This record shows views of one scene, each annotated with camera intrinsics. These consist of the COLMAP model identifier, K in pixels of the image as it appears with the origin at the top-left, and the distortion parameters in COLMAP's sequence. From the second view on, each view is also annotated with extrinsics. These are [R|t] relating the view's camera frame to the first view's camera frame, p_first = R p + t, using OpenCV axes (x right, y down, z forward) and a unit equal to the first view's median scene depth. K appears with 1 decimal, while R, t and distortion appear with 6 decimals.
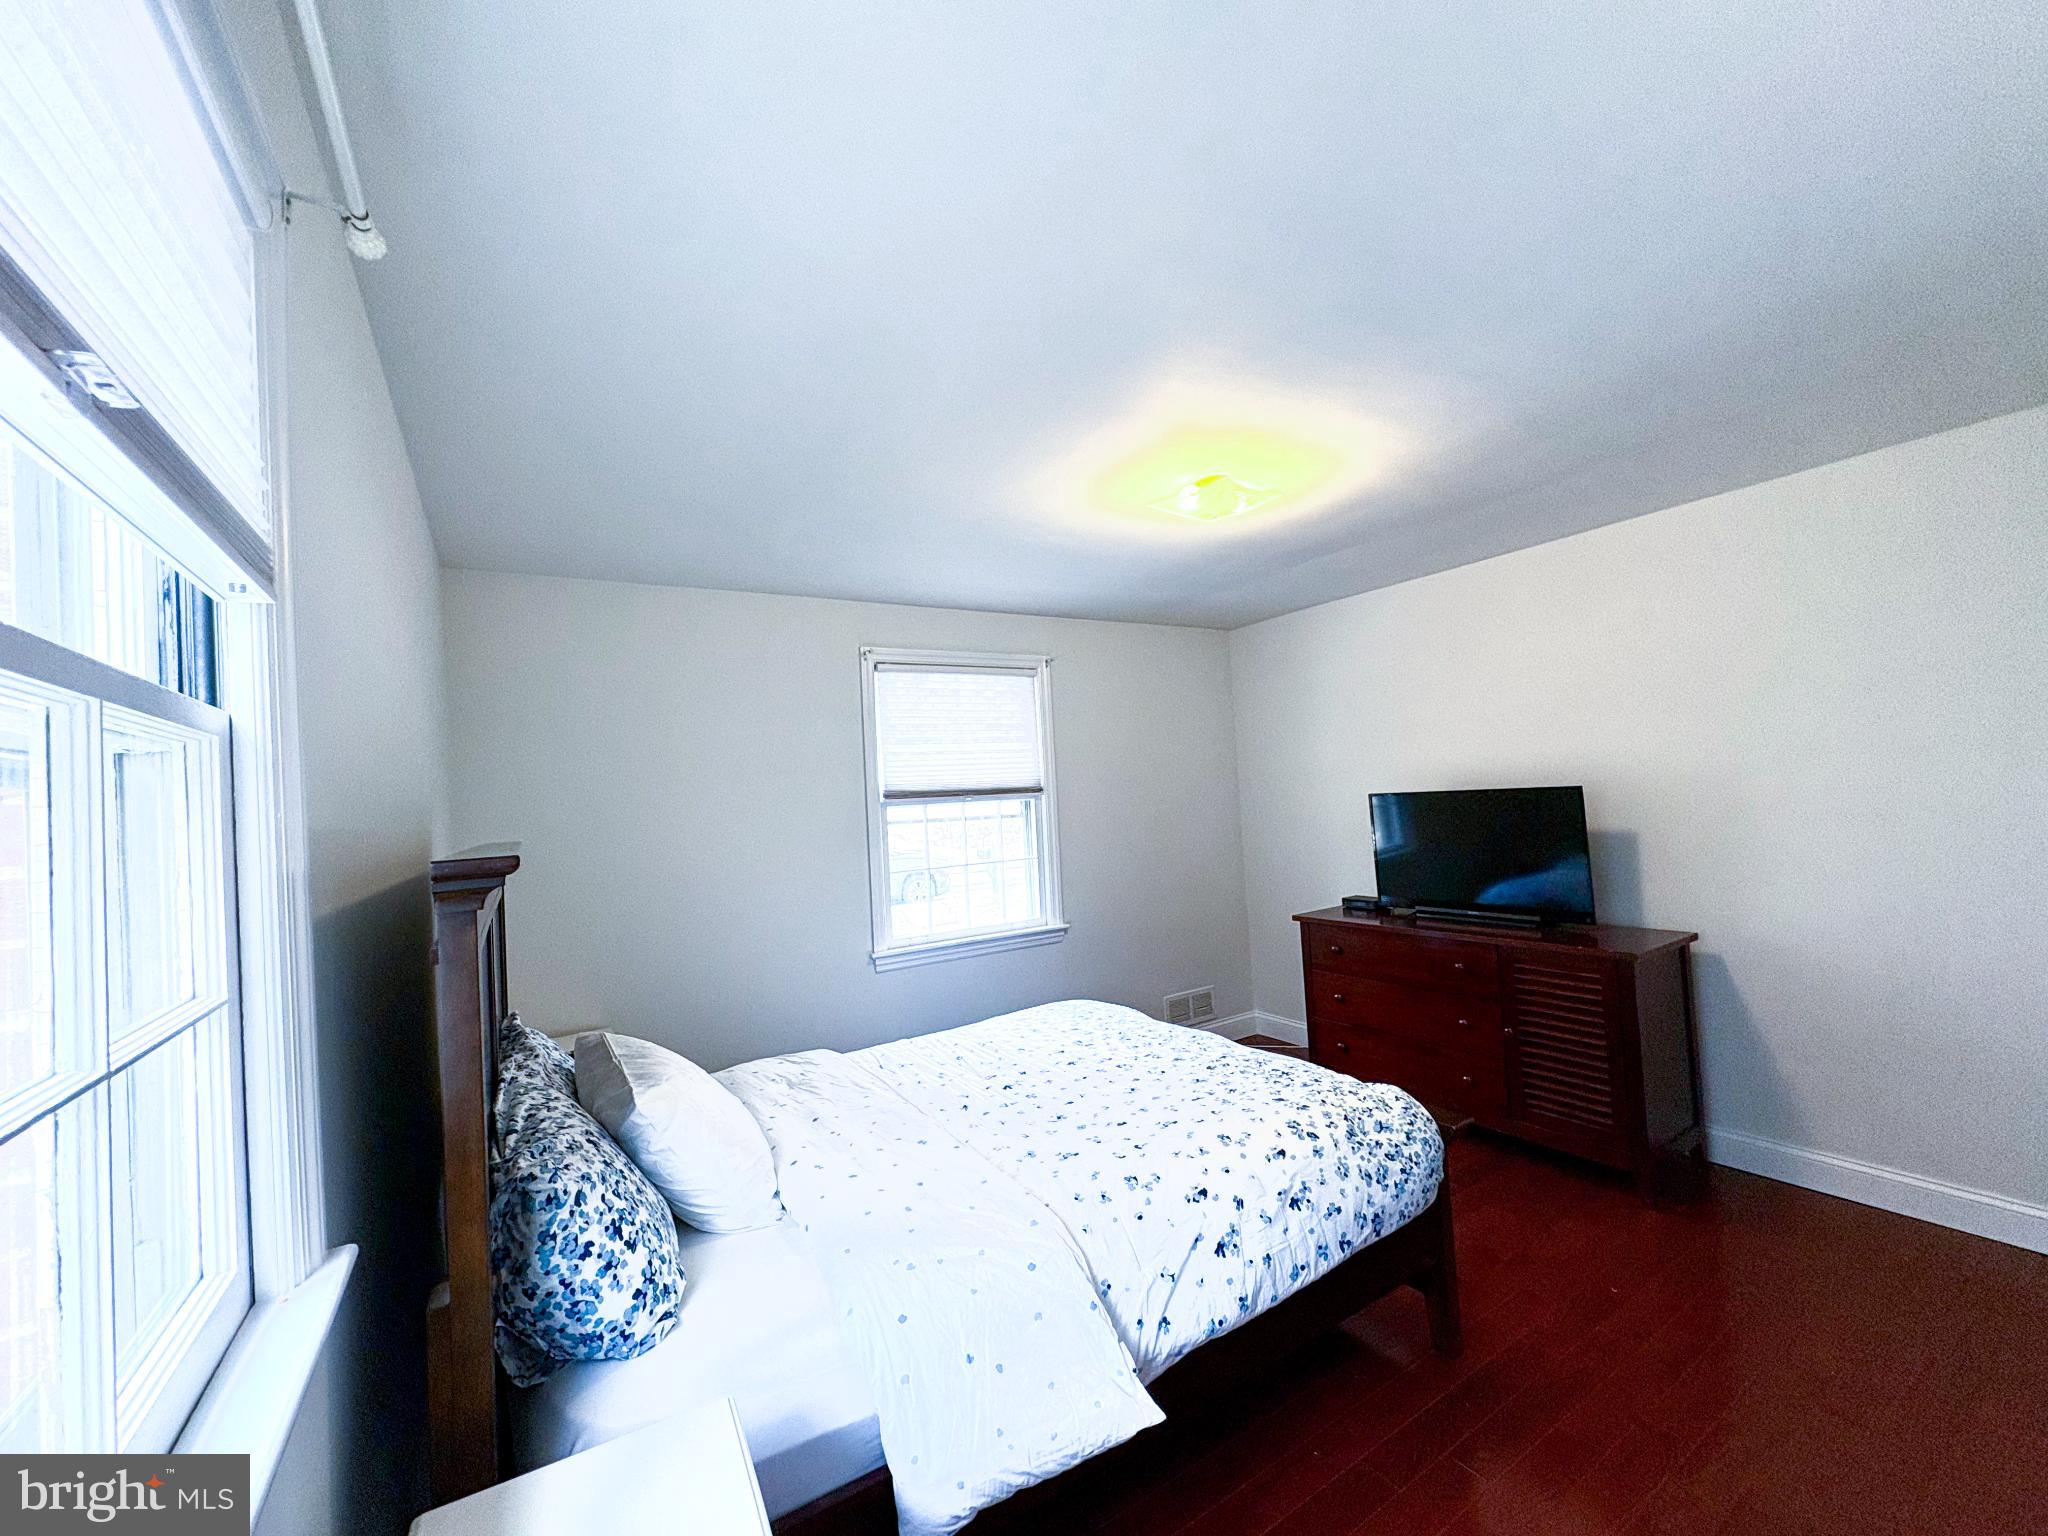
lens RADIAL K [[814.0, 0, 1020.9], [0, 814.0, 767.7], [0, 0, 1]] dist [-0.001554, -0.000056]
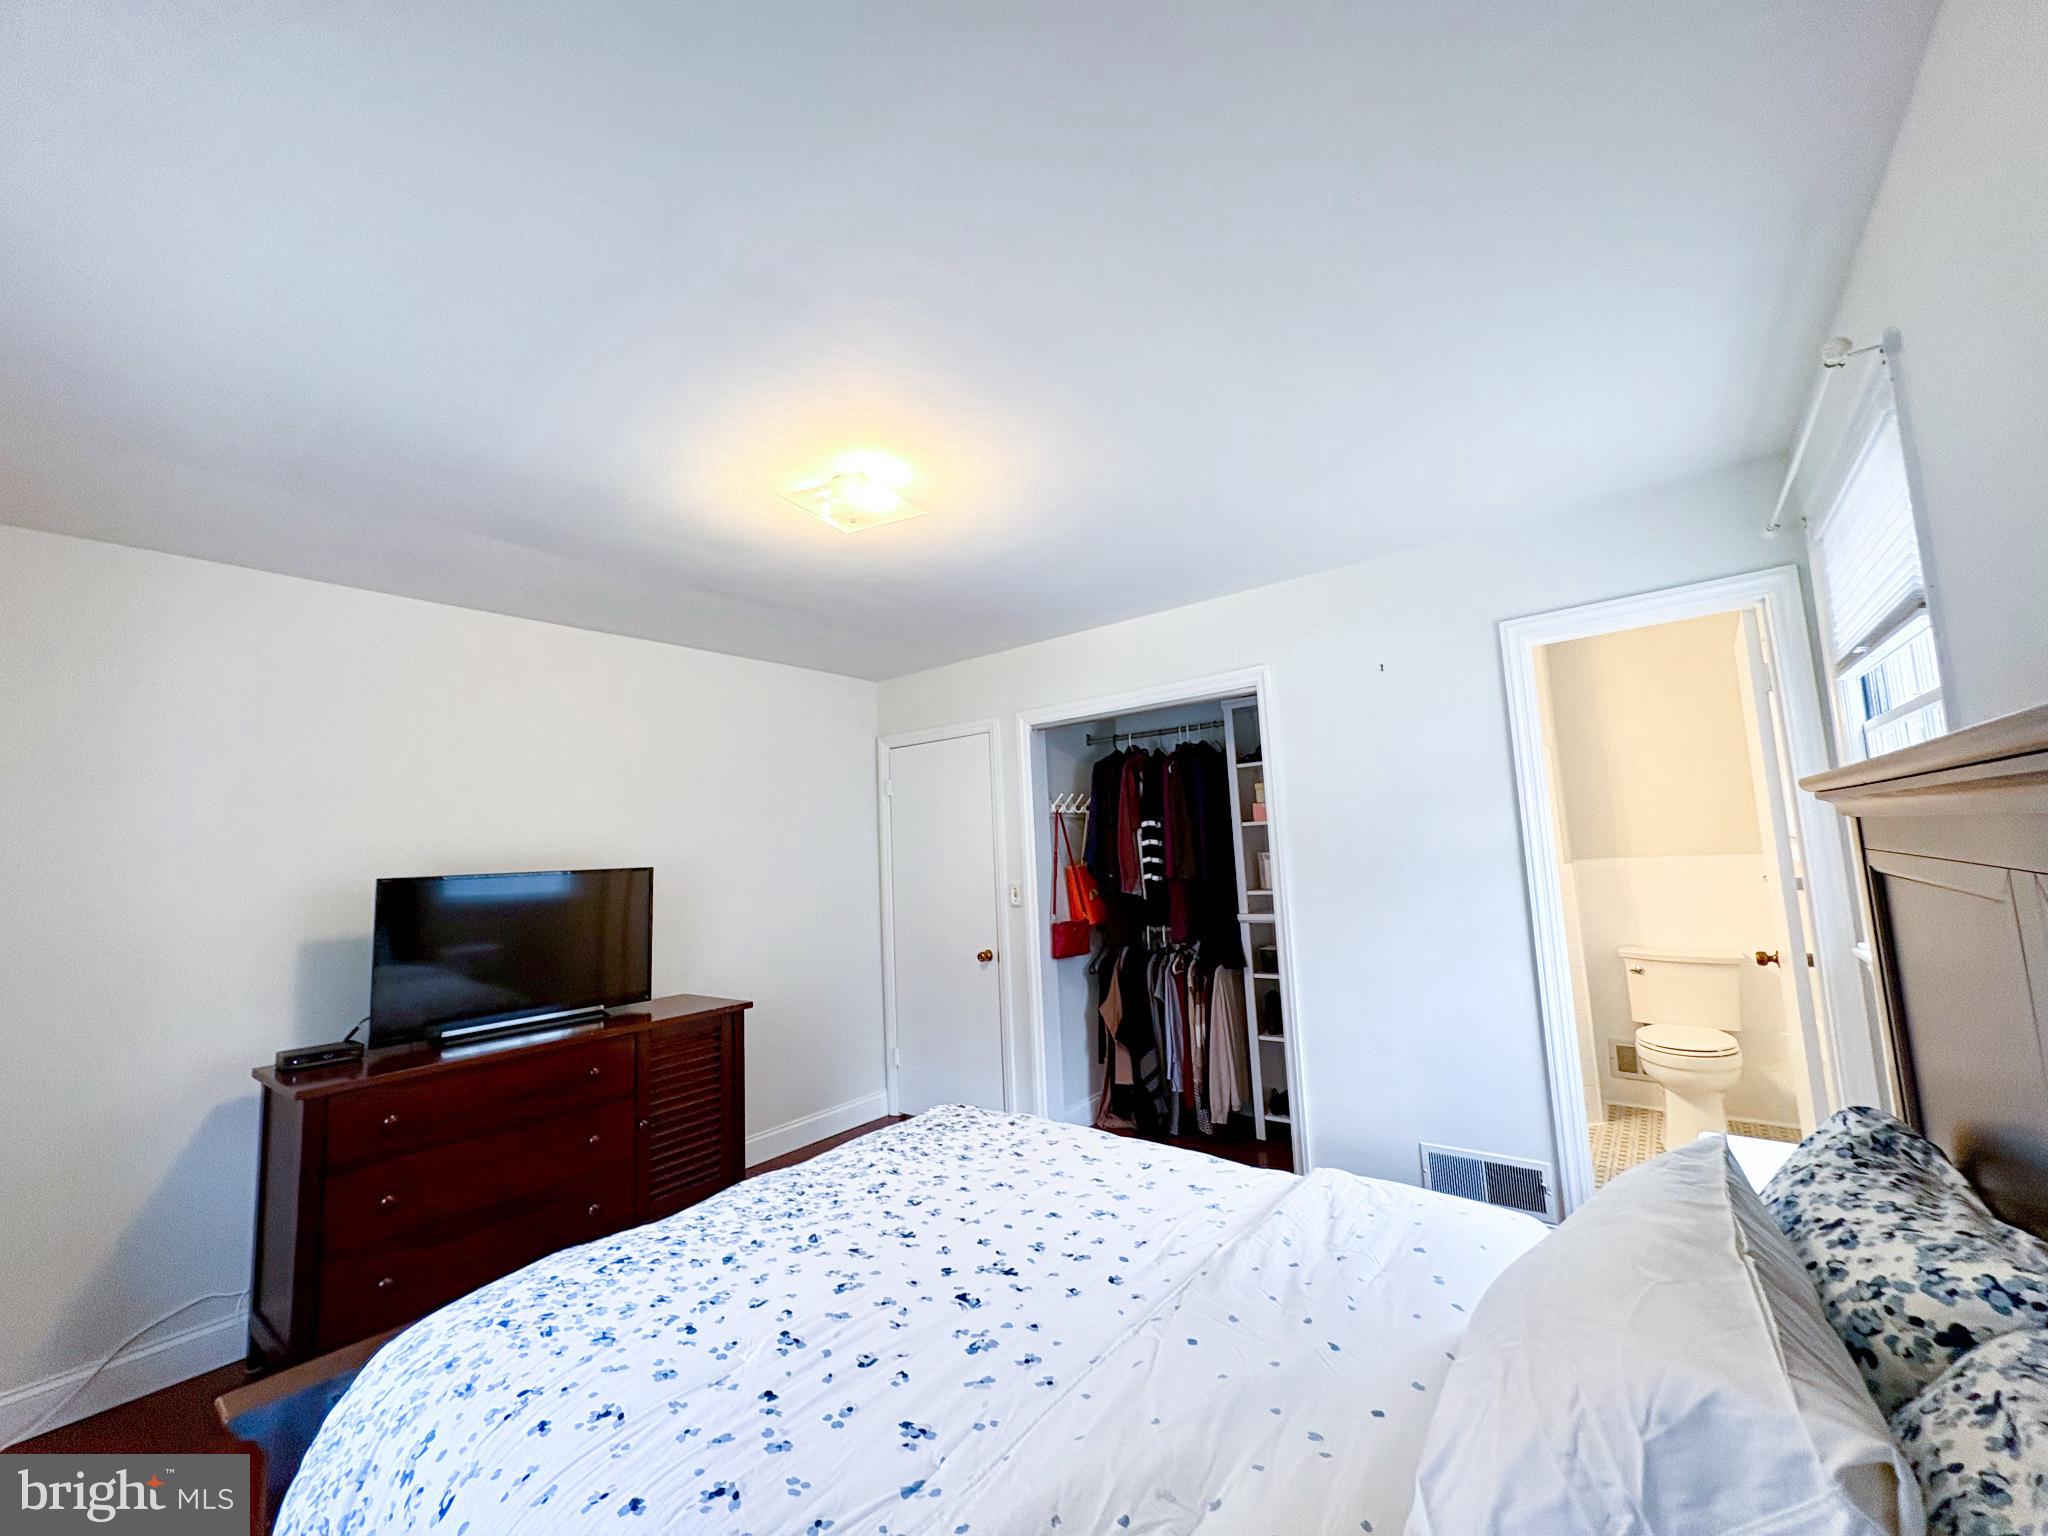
lens RADIAL K [[814.0, 0, 1020.9], [0, 814.0, 767.7], [0, 0, 1]] dist [-0.001554, -0.000056]
pose [[-0.336287, 0.175179, 0.925324, -0.635659], [0.034012, 0.984166, -0.173958, 0.124609], [-0.941145, -0.027028, -0.336920, 1.183397]]
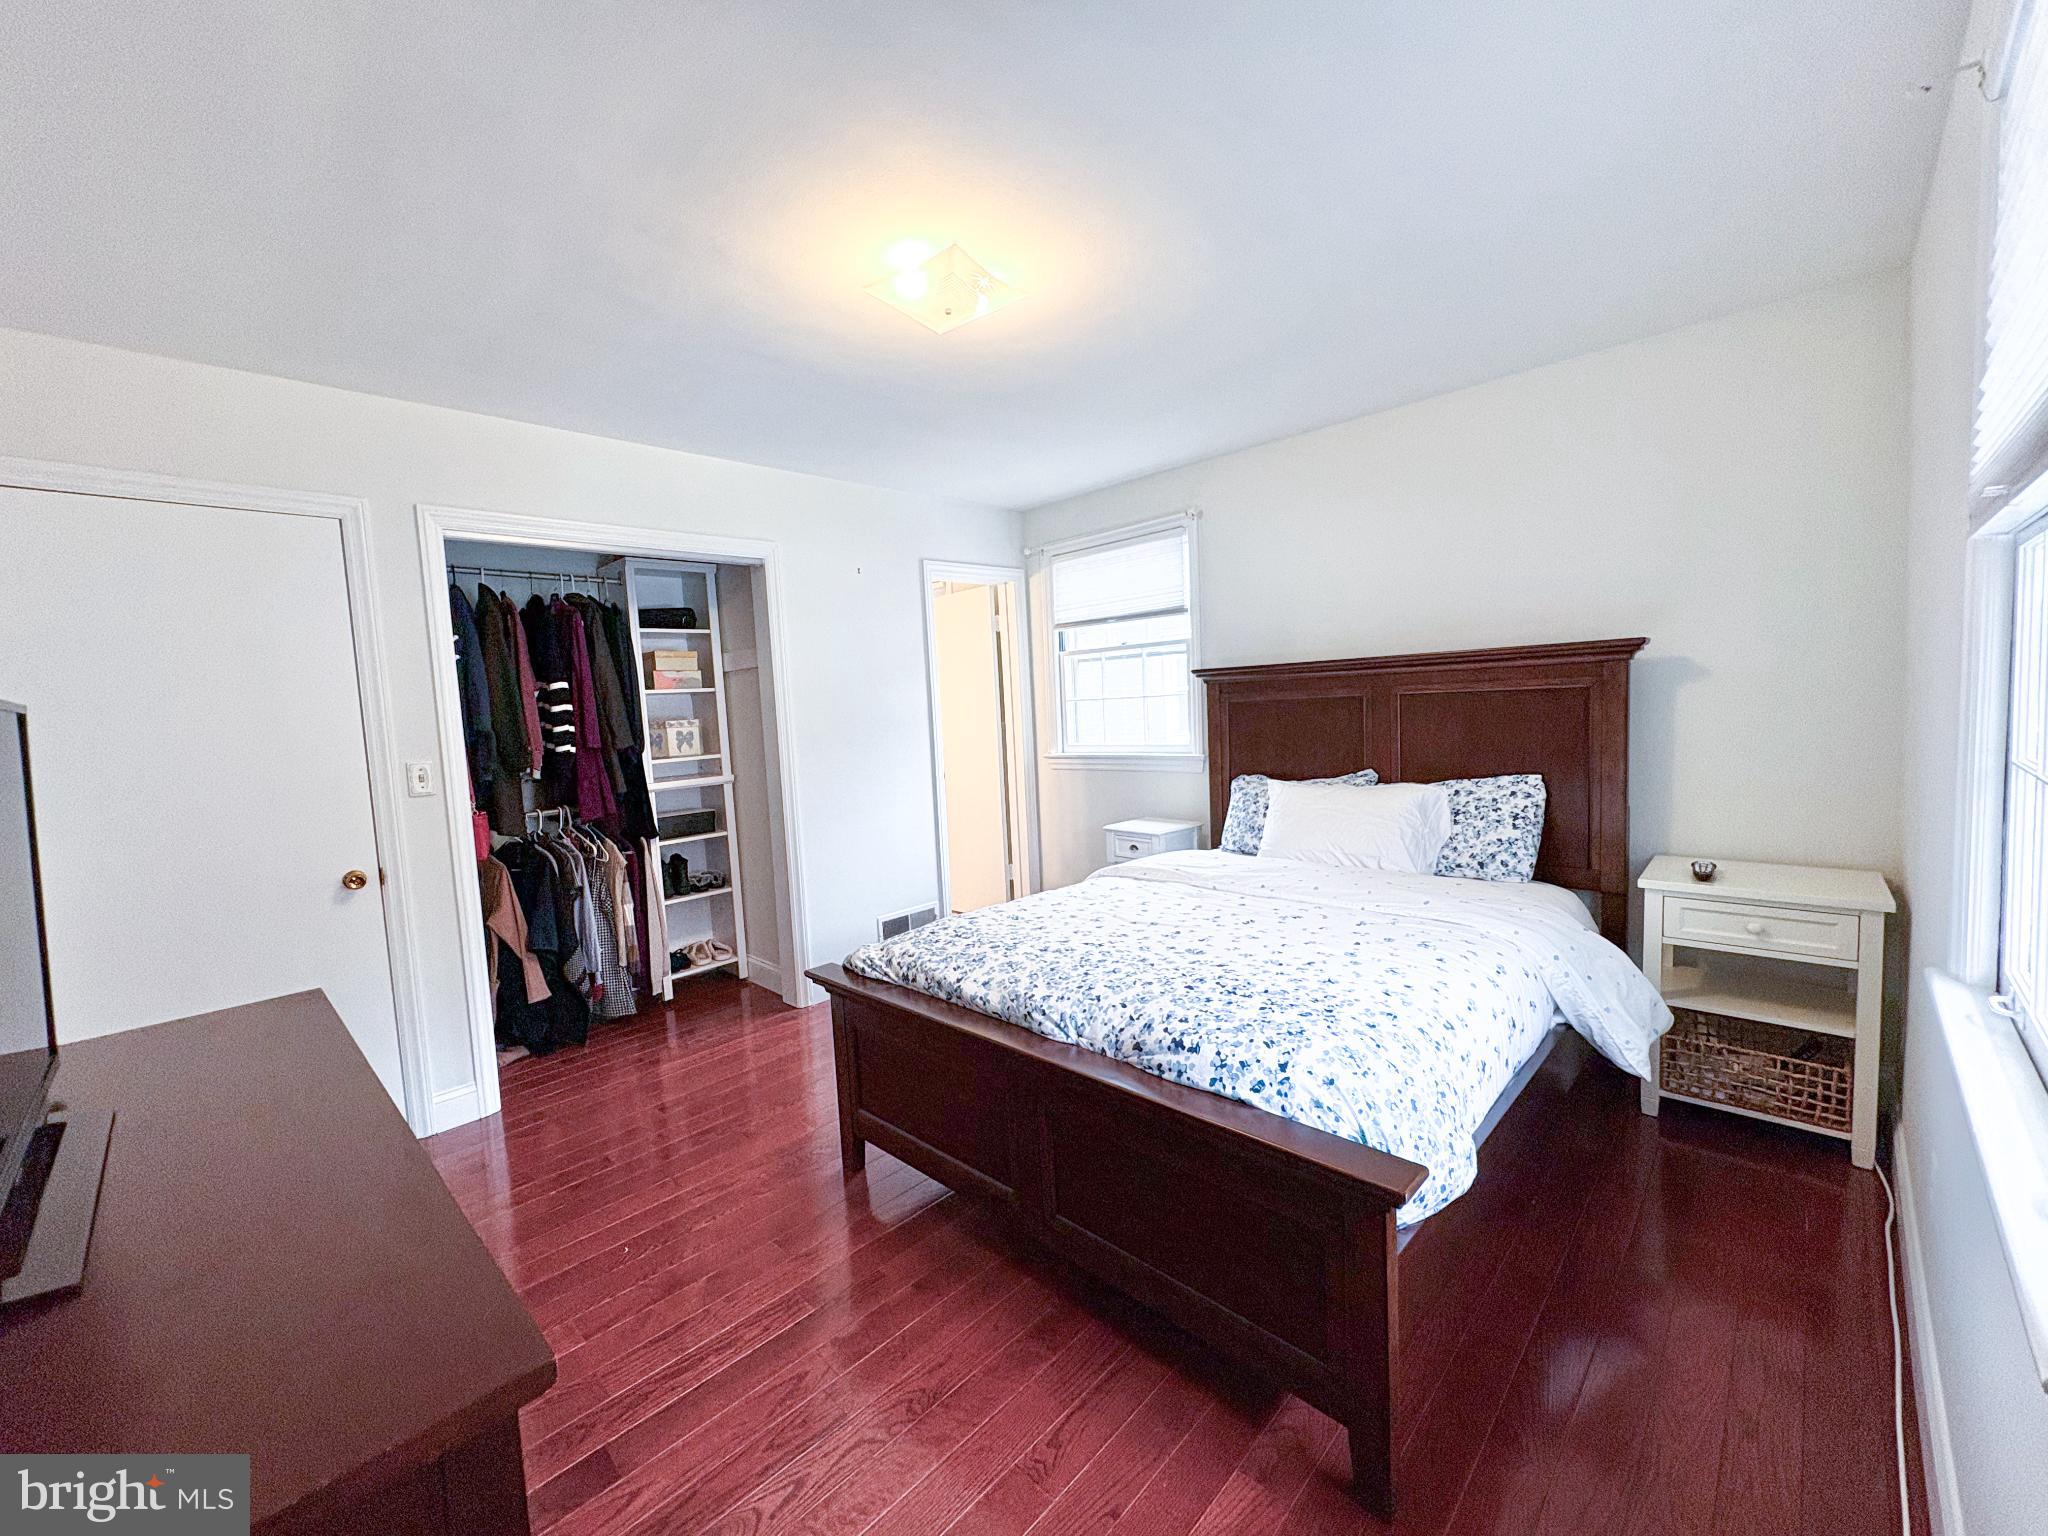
lens RADIAL K [[814.0, 0, 1020.9], [0, 814.0, 767.7], [0, 0, 1]] dist [-0.001554, -0.000056]
pose [[-0.964987, 0.127029, -0.229484, 0.436042], [0.117321, 0.991541, 0.055520, 0.110380], [0.234596, 0.026653, -0.971728, 1.919158]]
